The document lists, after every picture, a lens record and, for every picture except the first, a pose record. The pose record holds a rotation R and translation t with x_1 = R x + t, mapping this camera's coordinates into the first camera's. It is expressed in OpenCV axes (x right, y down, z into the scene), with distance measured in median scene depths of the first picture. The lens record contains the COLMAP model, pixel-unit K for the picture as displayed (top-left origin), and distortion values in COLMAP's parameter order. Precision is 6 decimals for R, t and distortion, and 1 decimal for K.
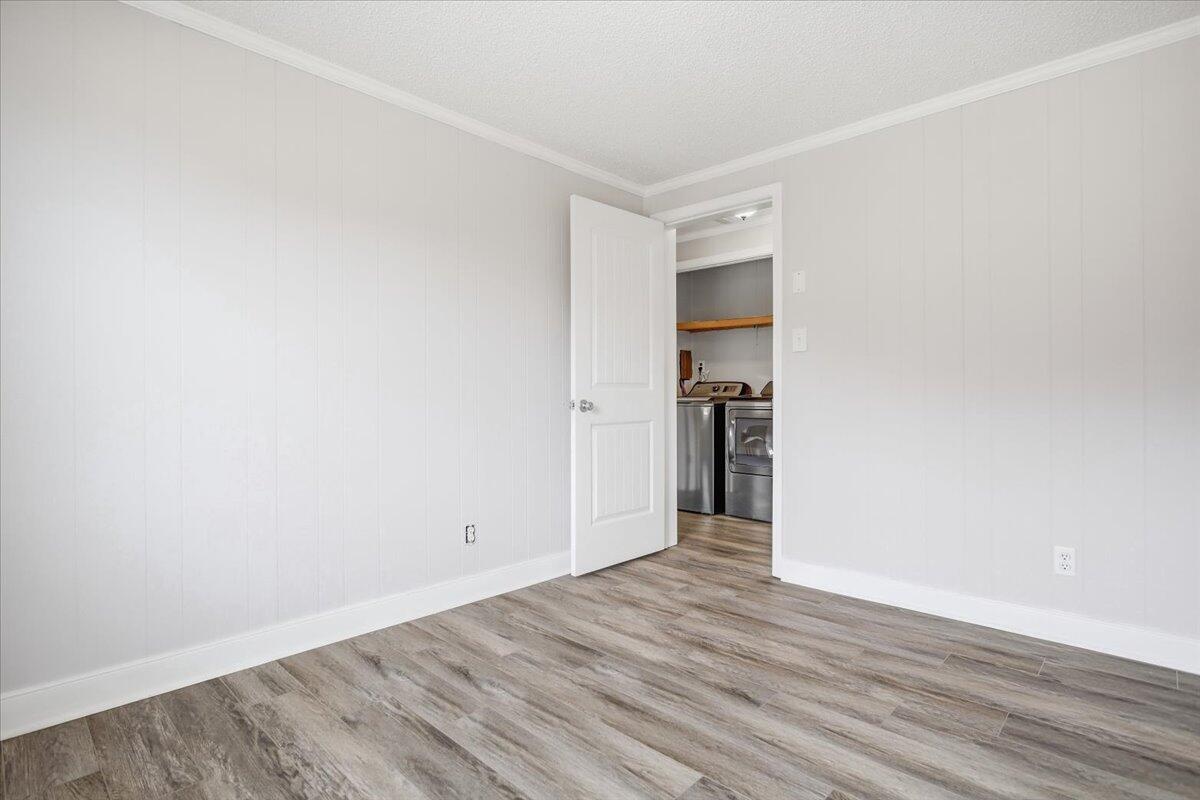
lens RADIAL K [[585.9, 0, 600.5], [0, 585.9, 397.6], [0, 0, 1]] dist [0.003092, 0.000150]
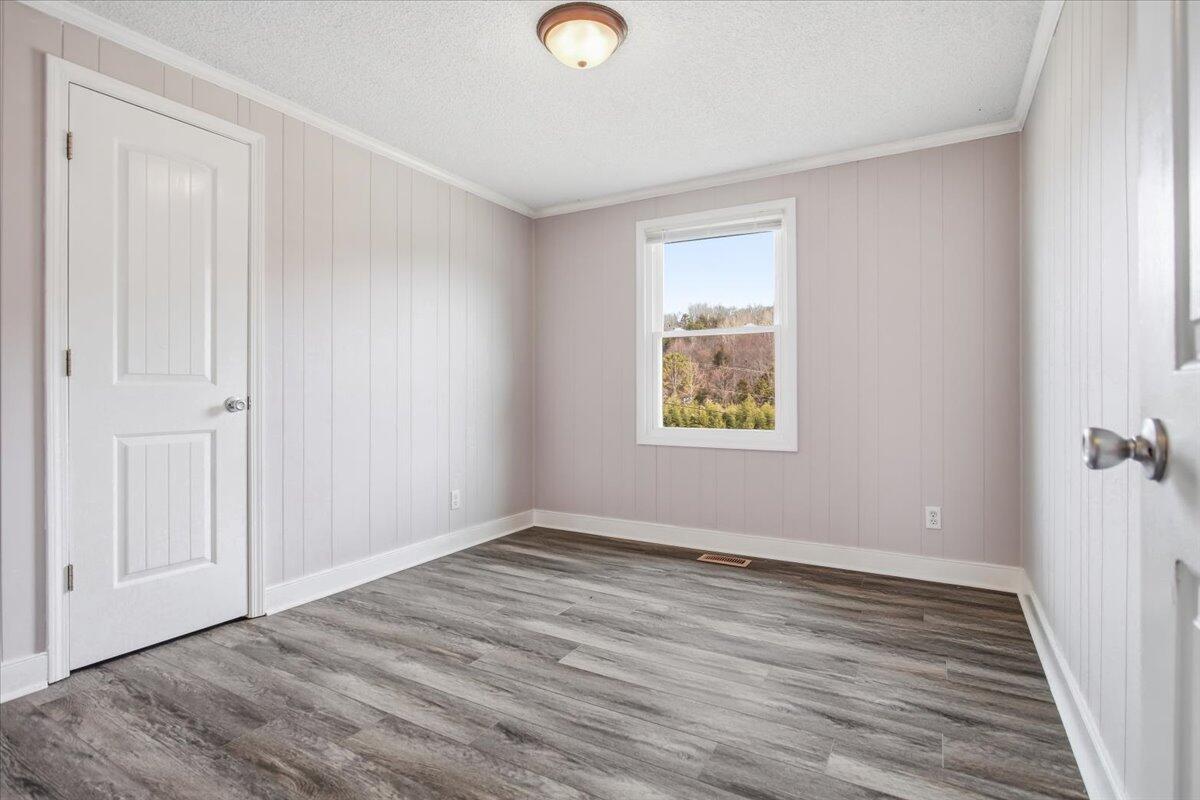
lens RADIAL K [[585.9, 0, 599.9], [0, 585.9, 387.1], [0, 0, 1]] dist [0.003092, 0.000150]
pose [[-0.971030, 0.002122, -0.238948, 0.325038], [0.001581, 0.999996, 0.002456, -0.013978], [0.238952, 0.002007, -0.971029, 1.888608]]
